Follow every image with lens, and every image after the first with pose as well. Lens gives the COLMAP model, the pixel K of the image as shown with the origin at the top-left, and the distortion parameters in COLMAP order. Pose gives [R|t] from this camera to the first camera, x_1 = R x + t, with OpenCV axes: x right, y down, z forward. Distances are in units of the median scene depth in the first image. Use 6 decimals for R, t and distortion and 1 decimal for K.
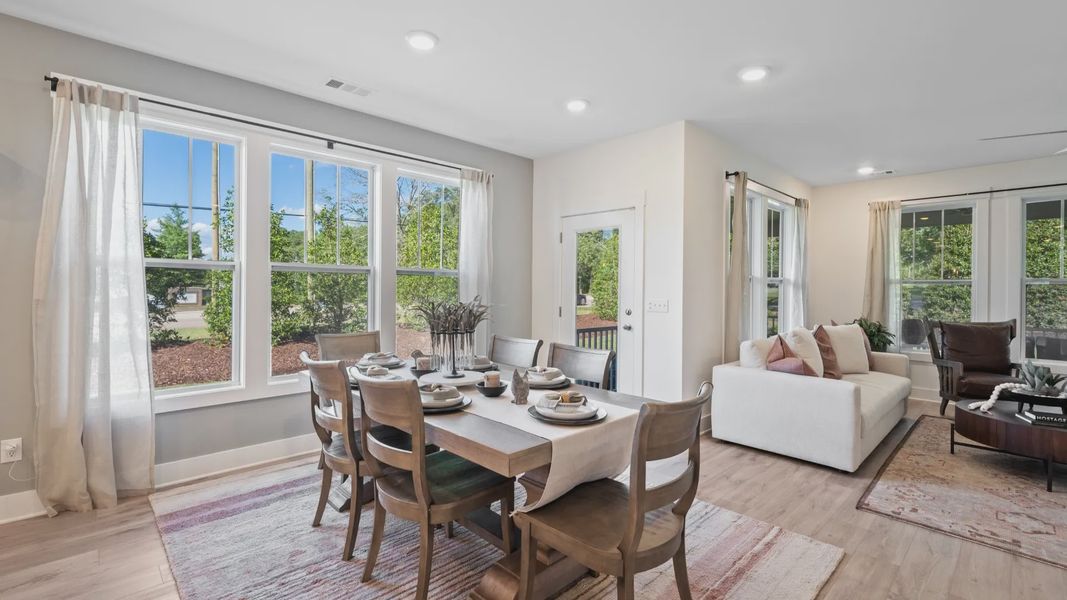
lens RADIAL K [[485.8, 0, 532.4], [0, 485.8, 292.9], [0, 0, 1]] dist [-0.002123, -0.000352]
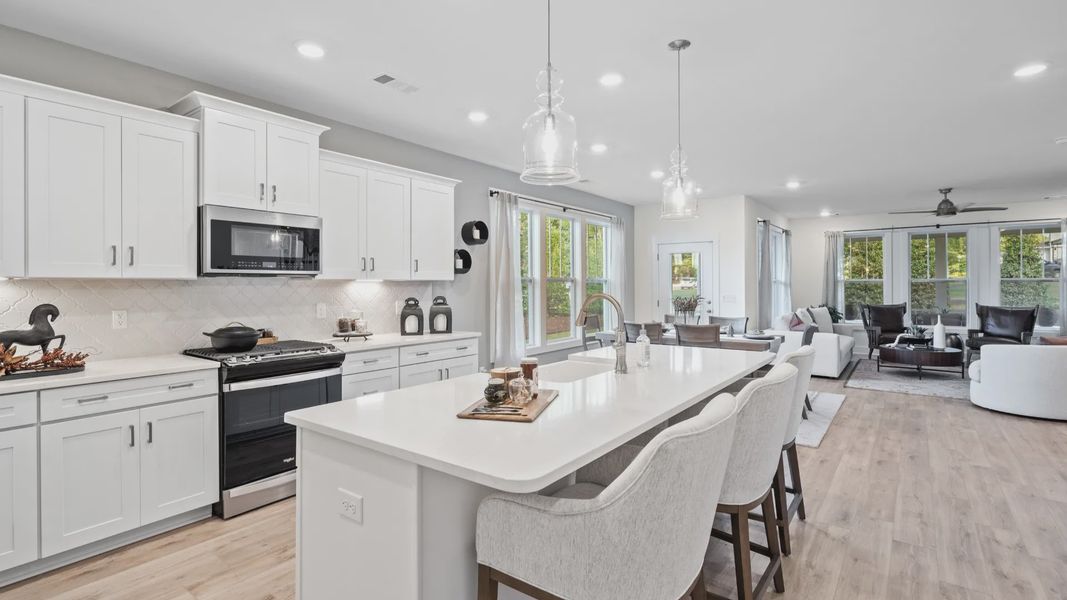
lens RADIAL K [[485.8, 0, 560.4], [0, 485.8, 289.5], [0, 0, 1]] dist [-0.002123, -0.000352]
pose [[0.986519, -0.015374, 0.162924, -0.540764], [0.015550, 0.999879, 0.000193, -0.012547], [-0.162907, 0.002343, 0.986639, -0.547325]]
